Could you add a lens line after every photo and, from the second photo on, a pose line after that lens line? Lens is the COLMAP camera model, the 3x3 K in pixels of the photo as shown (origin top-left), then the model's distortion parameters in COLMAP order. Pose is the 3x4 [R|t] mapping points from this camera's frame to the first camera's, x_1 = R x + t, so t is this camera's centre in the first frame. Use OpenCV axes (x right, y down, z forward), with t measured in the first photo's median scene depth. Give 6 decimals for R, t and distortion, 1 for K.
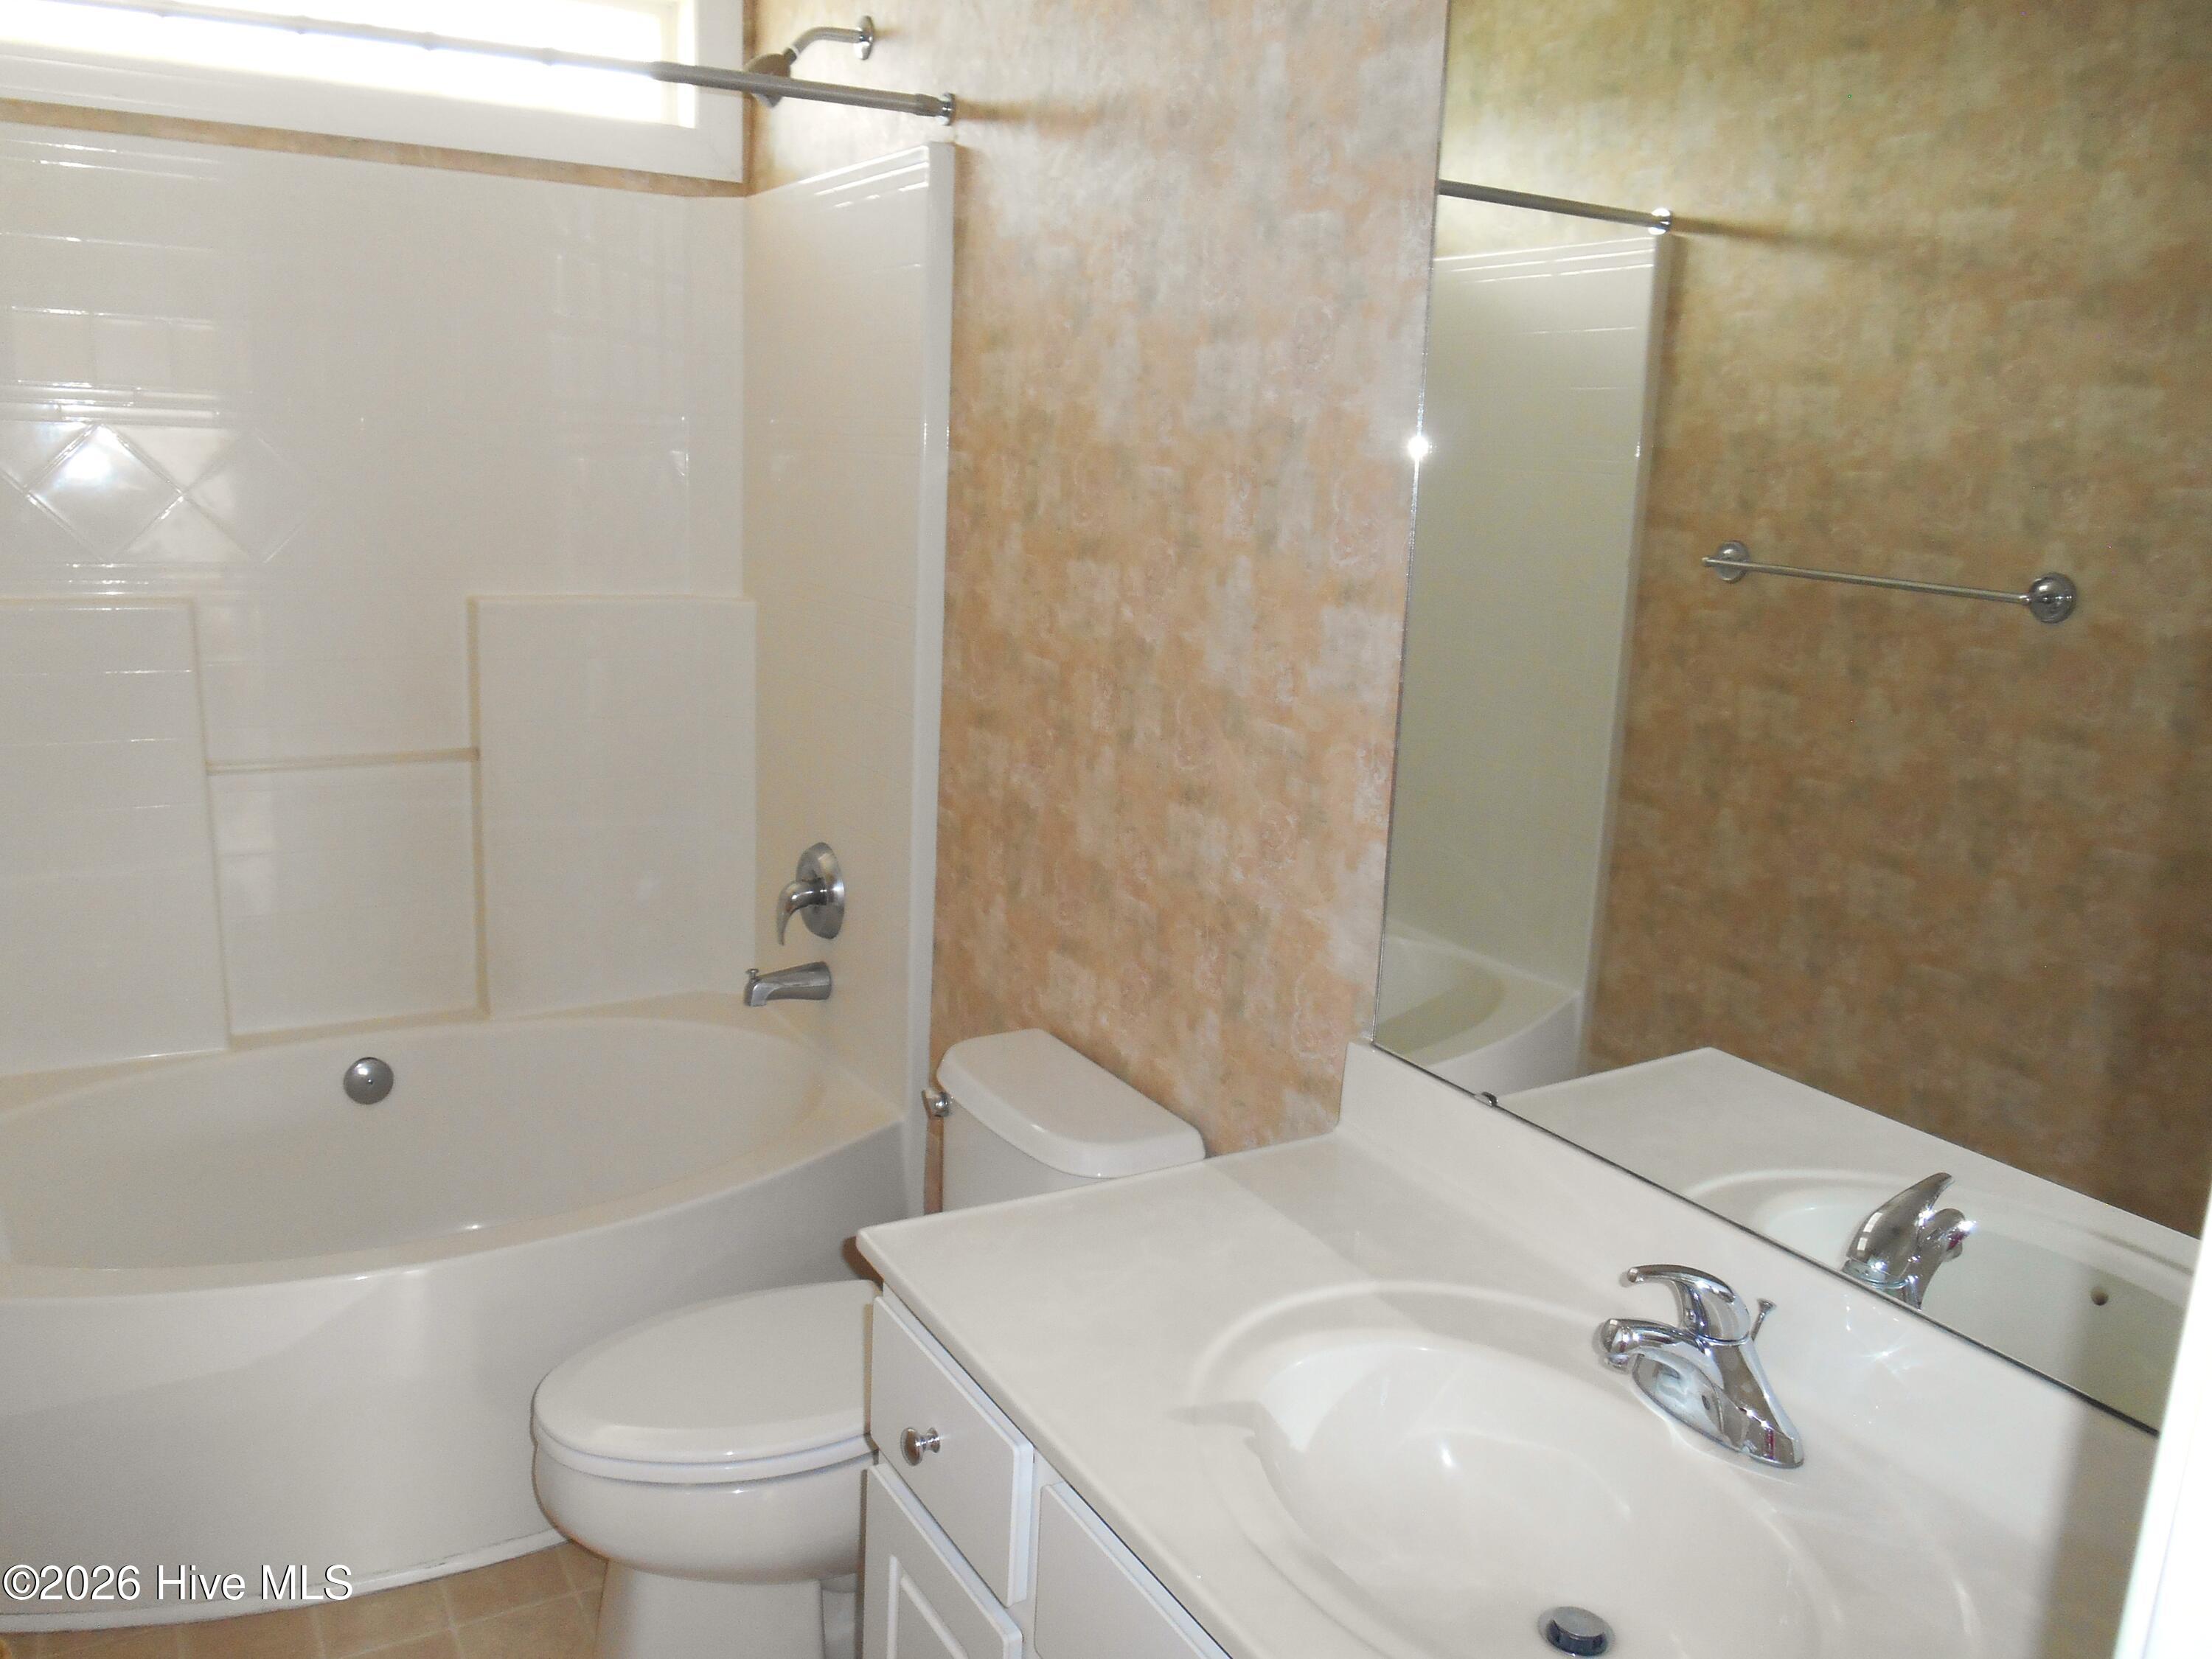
lens RADIAL K [[1730.5, 0, 1117.3], [0, 1730.5, 833.1], [0, 0, 1]] dist [-0.040078, 0.011202]
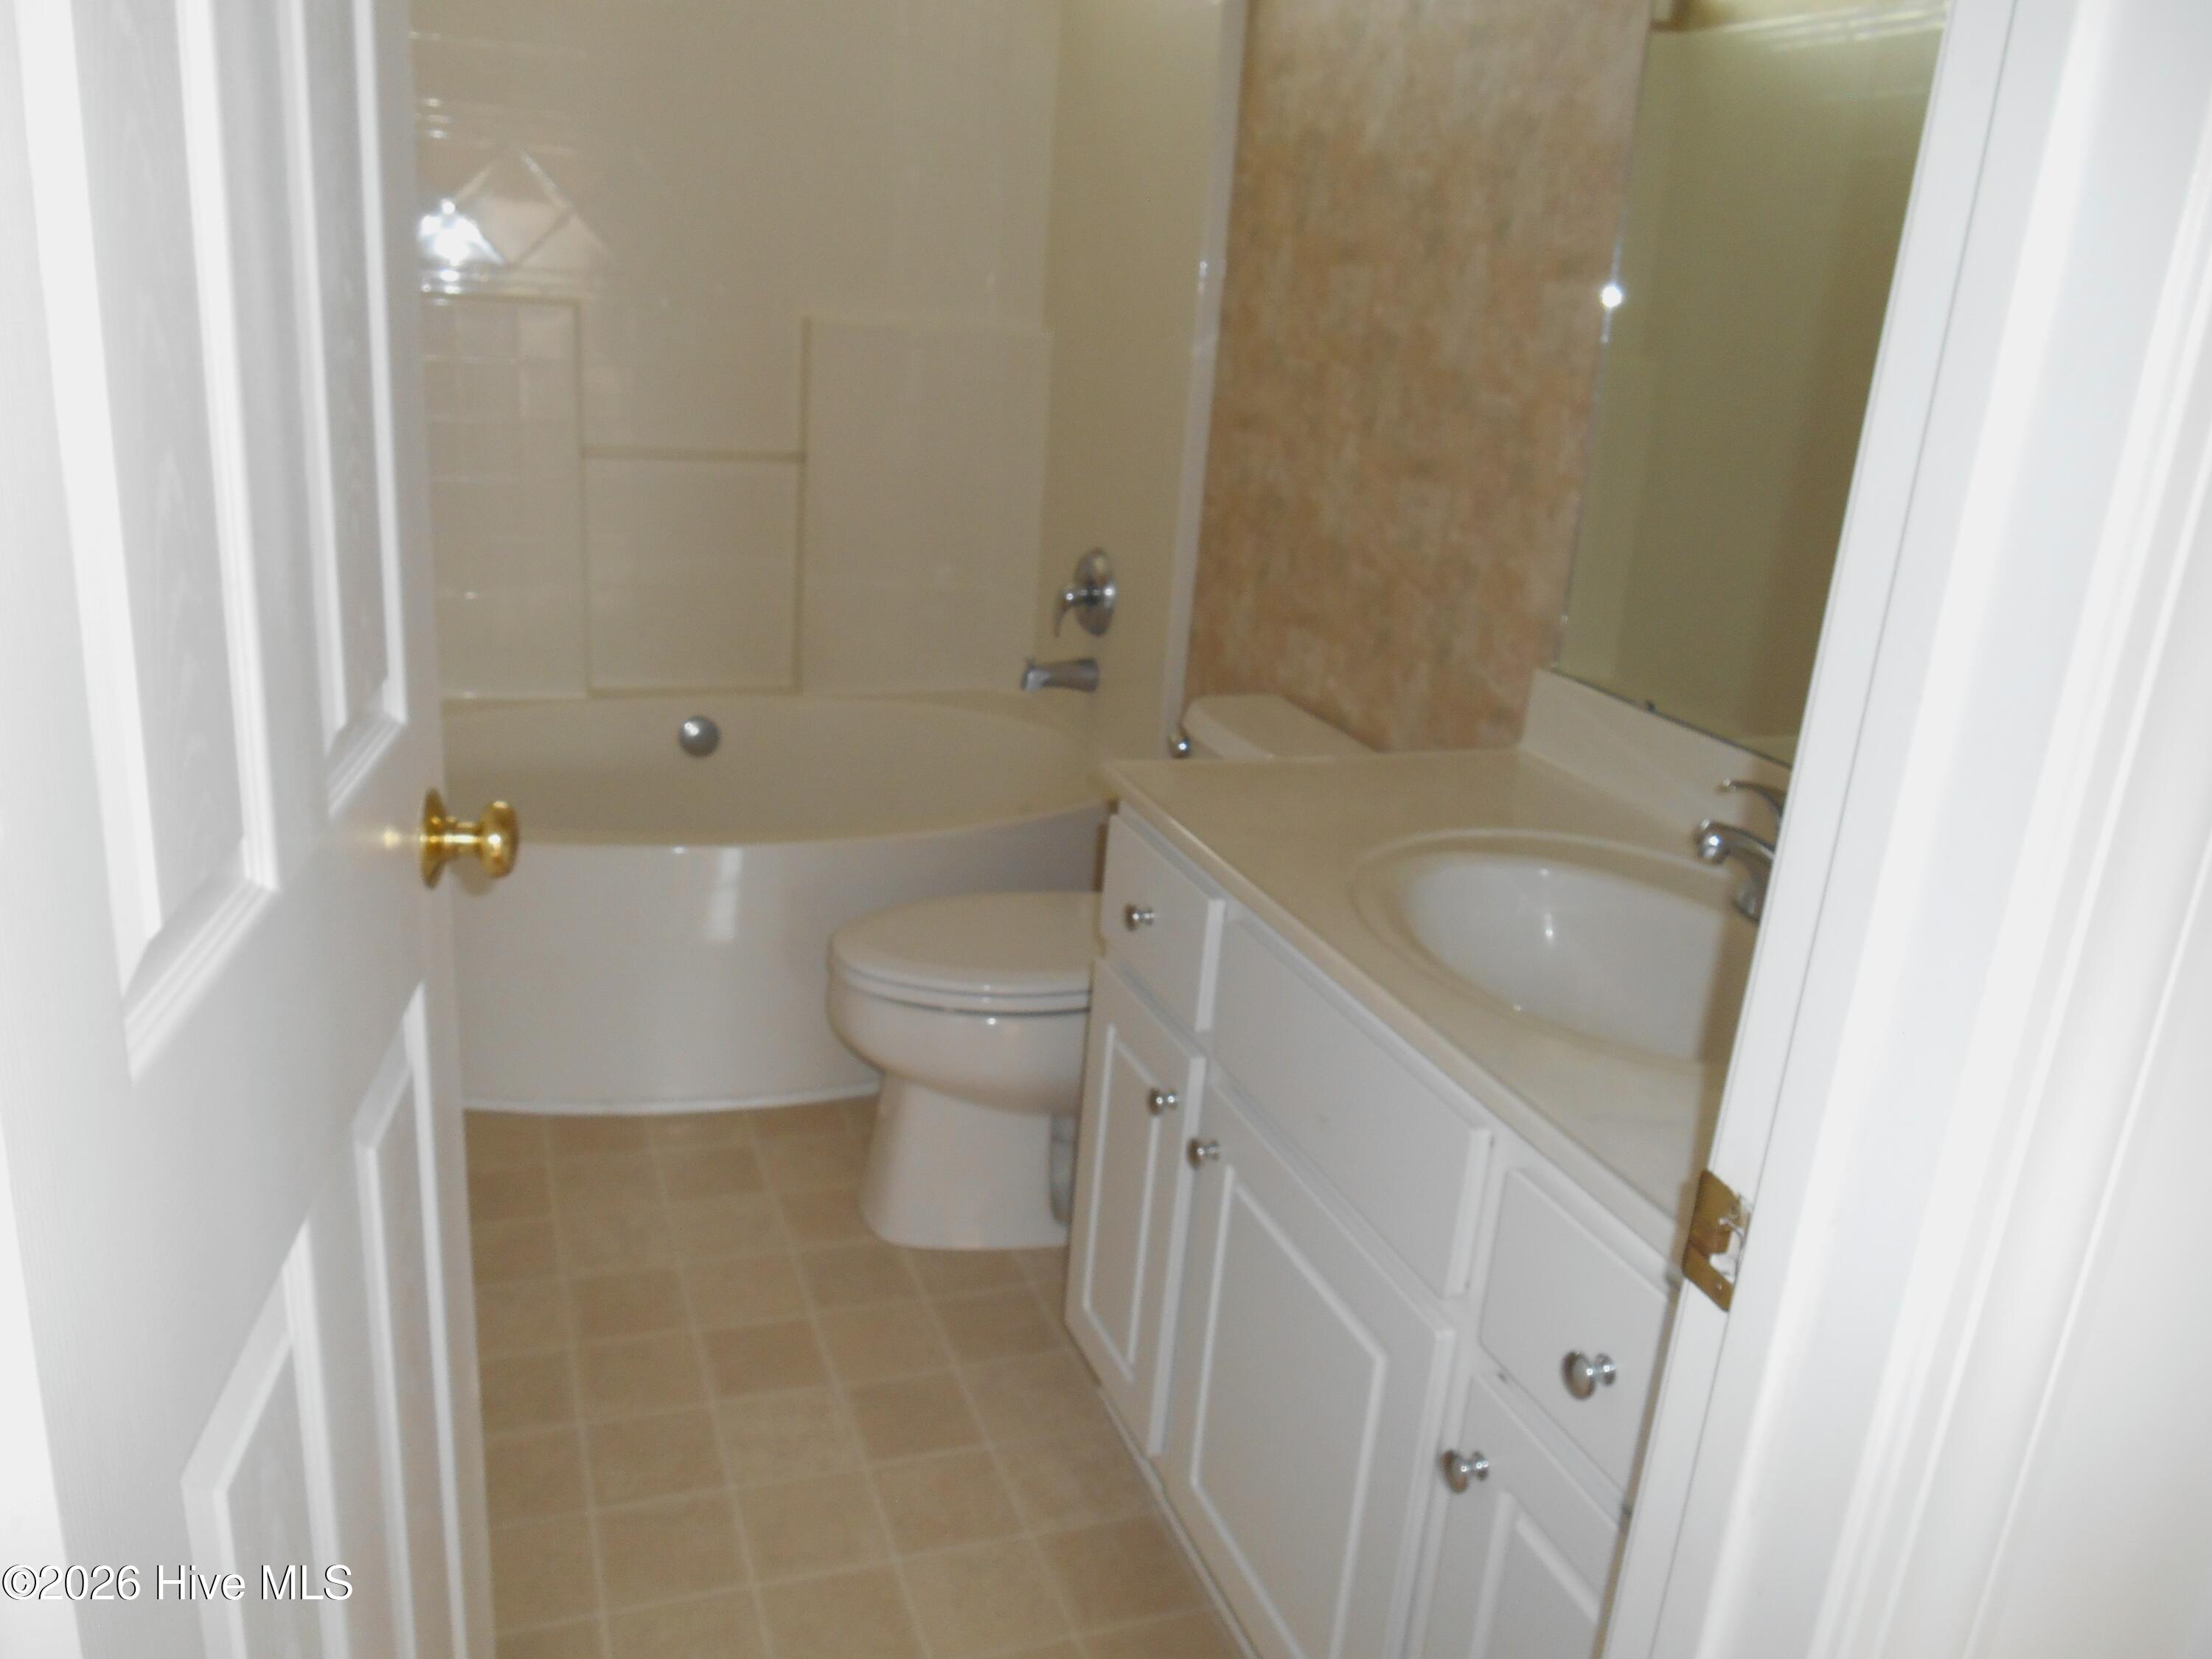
lens RADIAL K [[1730.5, 0, 1089.0], [0, 1730.5, 831.0], [0, 0, 1]] dist [-0.040078, 0.011202]
pose [[0.982025, 0.080726, -0.170614, 0.035962], [-0.065135, 0.993335, 0.095091, 0.104215], [0.177154, -0.082269, 0.980739, -0.137311]]
